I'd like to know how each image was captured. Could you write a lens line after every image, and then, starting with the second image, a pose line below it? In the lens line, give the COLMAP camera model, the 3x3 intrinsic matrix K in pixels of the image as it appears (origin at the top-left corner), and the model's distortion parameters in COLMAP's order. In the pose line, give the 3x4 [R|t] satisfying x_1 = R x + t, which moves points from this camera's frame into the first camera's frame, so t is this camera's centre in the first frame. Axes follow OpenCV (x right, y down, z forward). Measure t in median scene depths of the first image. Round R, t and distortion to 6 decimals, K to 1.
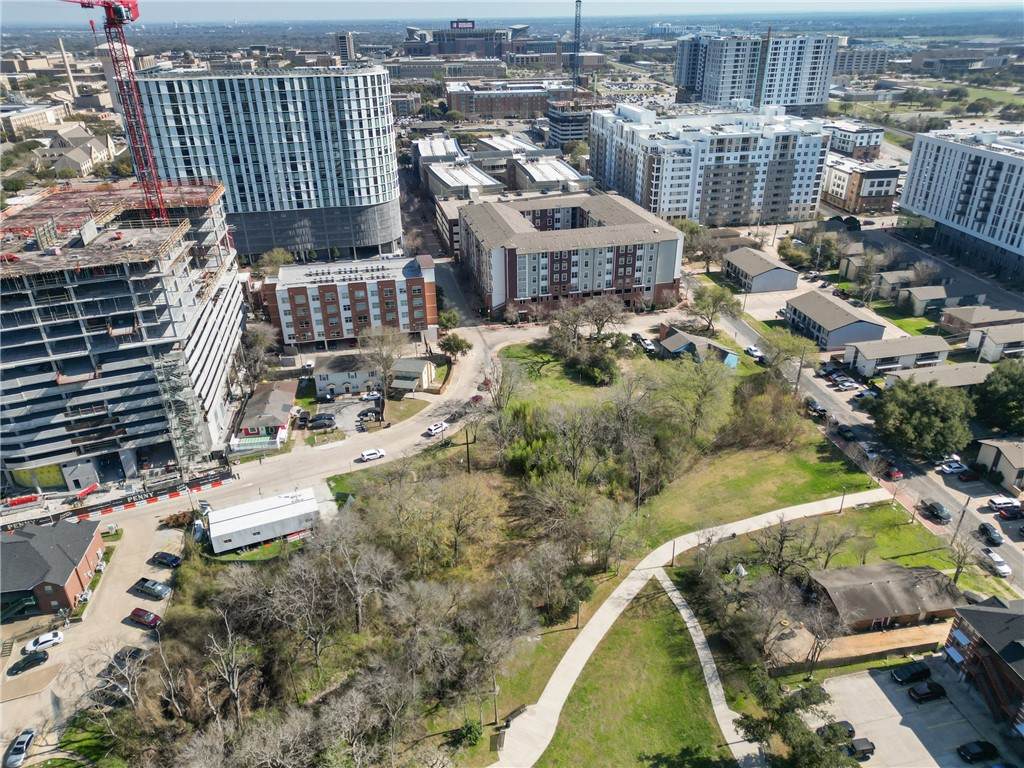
lens RADIAL K [[717.1, 0, 512.0], [0, 717.1, 384.0], [0, 0, 1]] dist [0.092915, -0.094734]
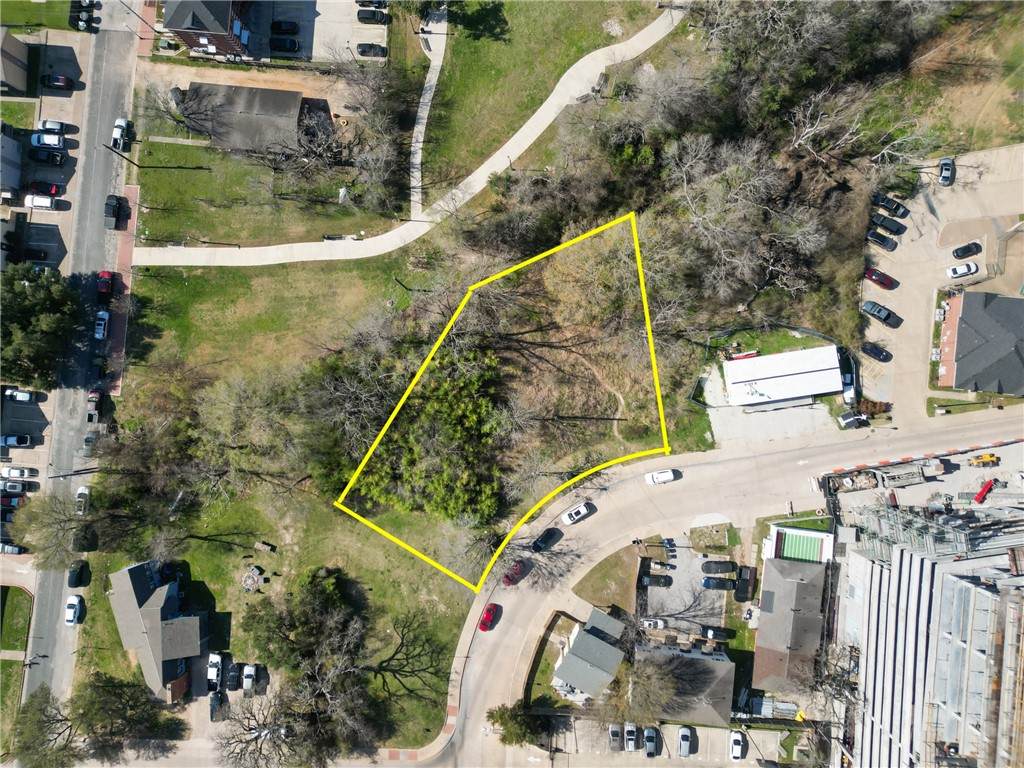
lens RADIAL K [[717.1, 0, 512.0], [0, 717.1, 384.0], [0, 0, 1]] dist [0.092915, -0.094734]
pose [[-0.965740, -0.253517, 0.055451, -0.034991], [0.161596, -0.420278, 0.892890, -0.468948], [-0.203058, 0.871261, 0.446847, 0.425622]]
